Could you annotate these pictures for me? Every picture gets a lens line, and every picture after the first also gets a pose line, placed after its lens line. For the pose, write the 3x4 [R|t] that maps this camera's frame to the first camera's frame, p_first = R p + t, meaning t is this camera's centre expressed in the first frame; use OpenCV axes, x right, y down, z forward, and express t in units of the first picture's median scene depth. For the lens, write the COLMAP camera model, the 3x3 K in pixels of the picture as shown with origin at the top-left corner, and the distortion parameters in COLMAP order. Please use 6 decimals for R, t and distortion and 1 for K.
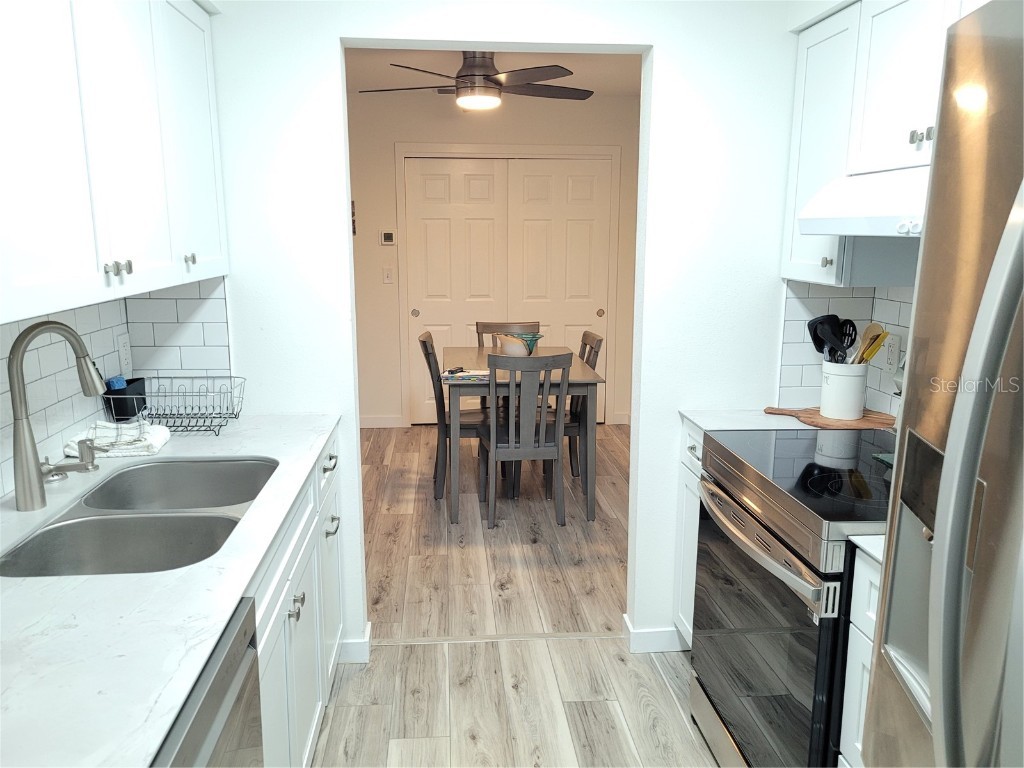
lens RADIAL K [[789.0, 0, 501.7], [0, 789.0, 380.7], [0, 0, 1]] dist [0.043485, -0.009170]
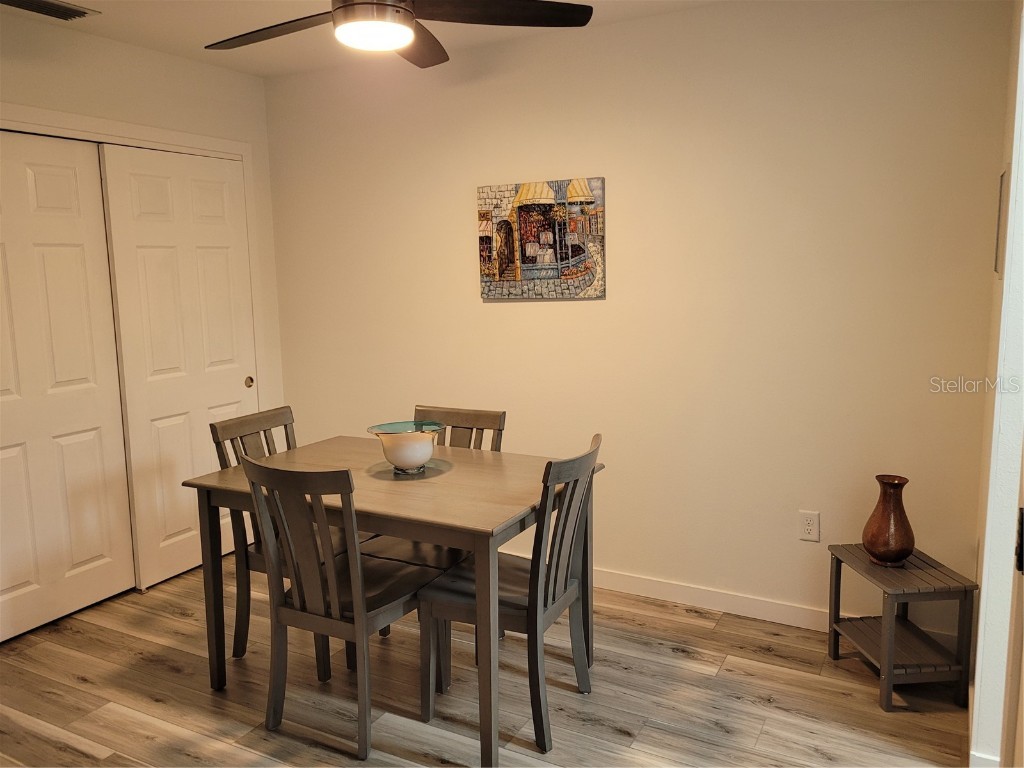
lens RADIAL K [[789.0, 0, 501.7], [0, 789.0, 380.7], [0, 0, 1]] dist [0.043485, -0.009170]
pose [[0.548444, -0.133534, 0.825456, -0.379393], [0.176134, 0.983467, 0.042070, -0.091278], [-0.817427, 0.122318, 0.562896, 0.510150]]
